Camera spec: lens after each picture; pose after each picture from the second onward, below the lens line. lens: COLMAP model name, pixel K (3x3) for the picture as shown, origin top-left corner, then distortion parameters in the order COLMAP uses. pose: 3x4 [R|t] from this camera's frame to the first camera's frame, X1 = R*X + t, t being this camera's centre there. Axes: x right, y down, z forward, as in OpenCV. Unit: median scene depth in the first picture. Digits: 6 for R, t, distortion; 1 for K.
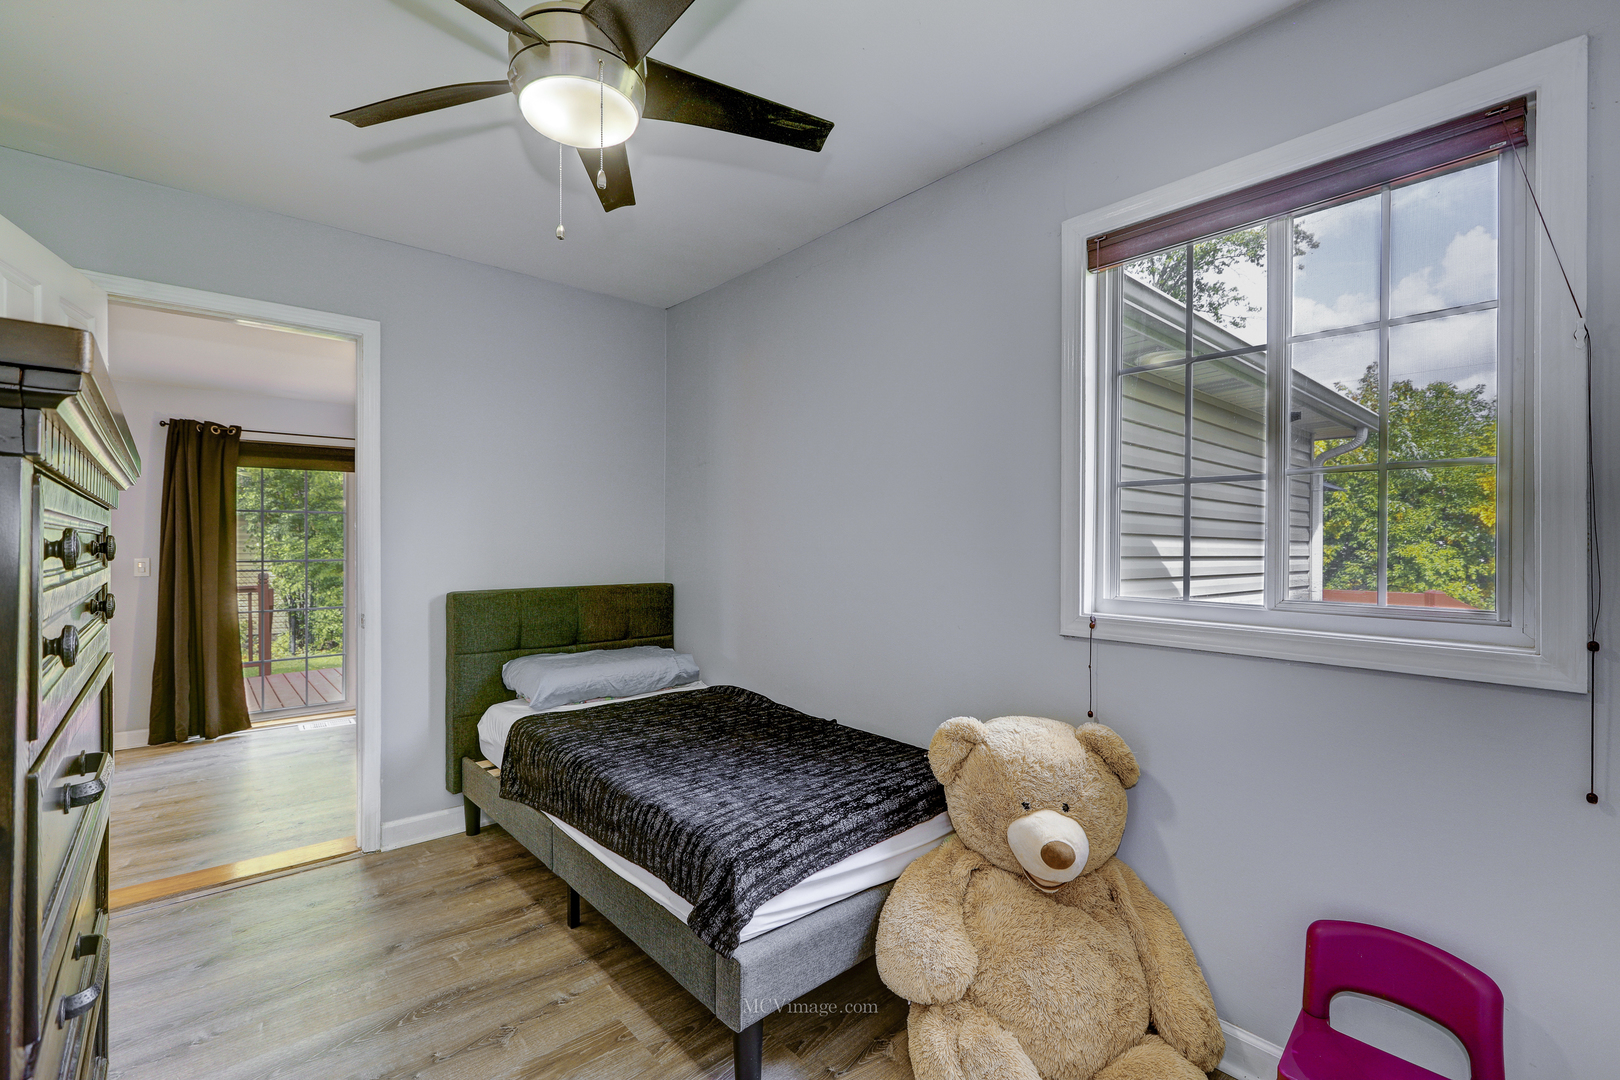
lens RADIAL K [[720.6, 0, 813.6], [0, 720.6, 541.1], [0, 0, 1]] dist [-0.007432, 0.001496]
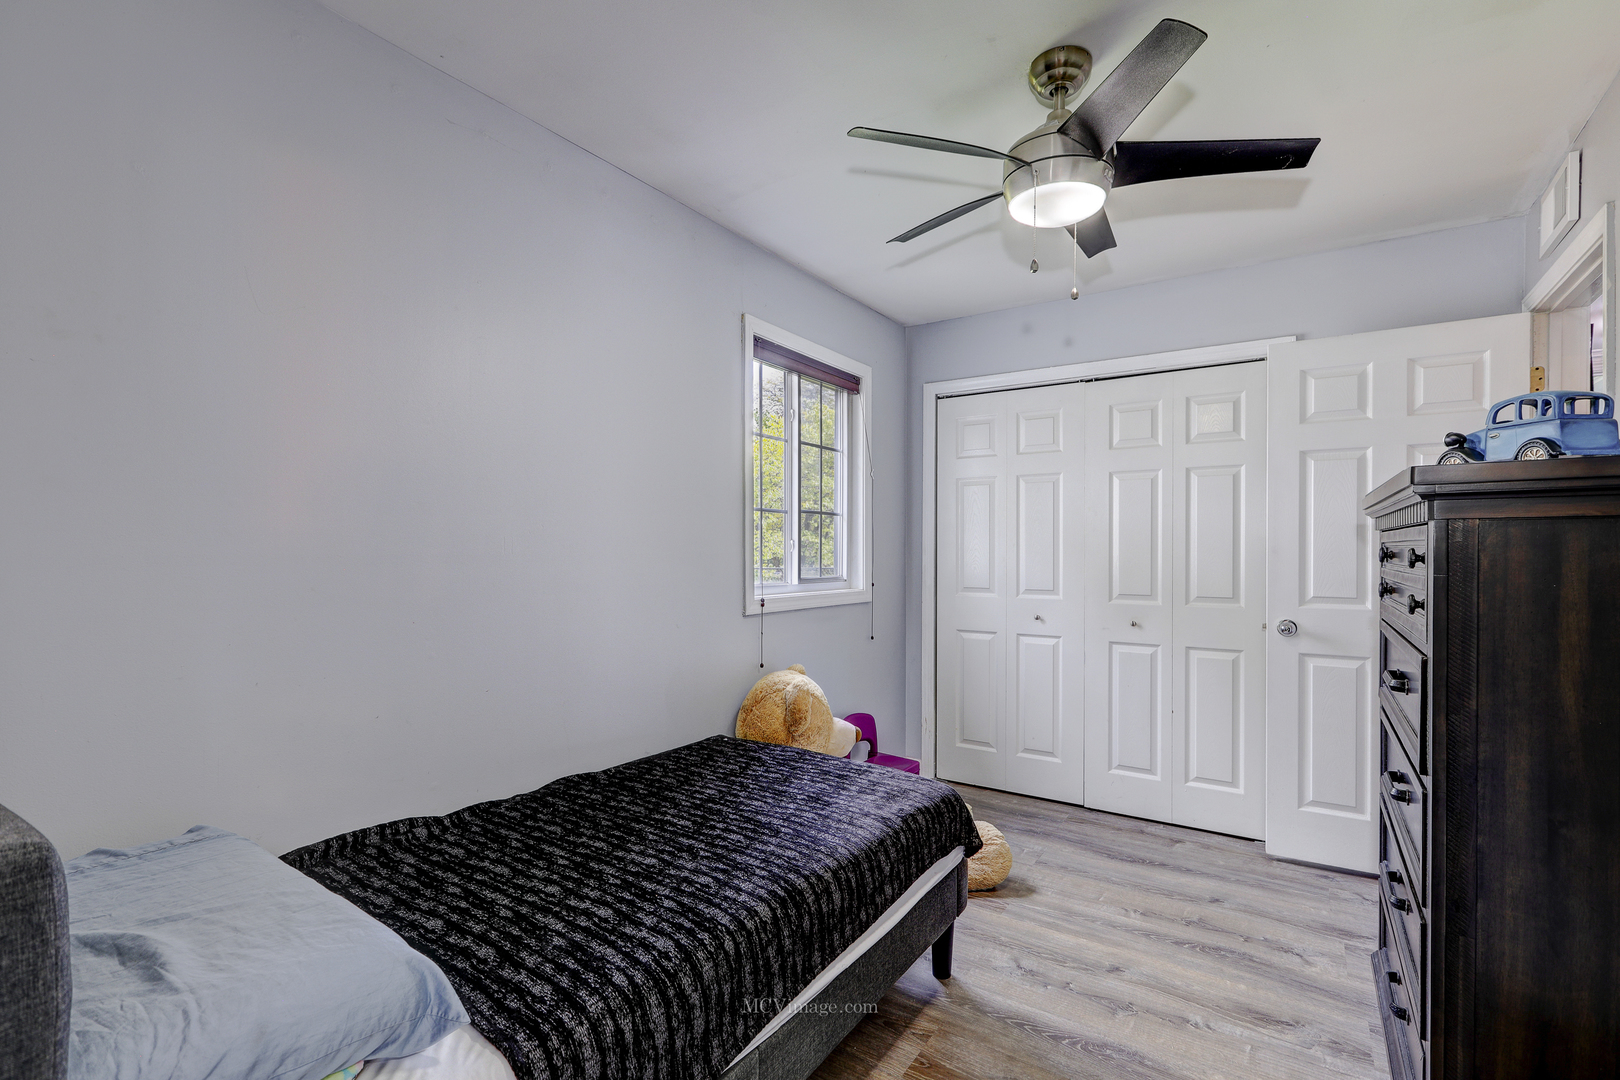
lens RADIAL K [[720.6, 0, 811.1], [0, 720.6, 550.6], [0, 0, 1]] dist [-0.007432, 0.001496]
pose [[-0.251657, -0.006648, 0.967794, -0.948626], [-0.006386, 0.999966, 0.005208, -0.001031], [-0.967795, -0.004869, -0.251691, 1.142628]]
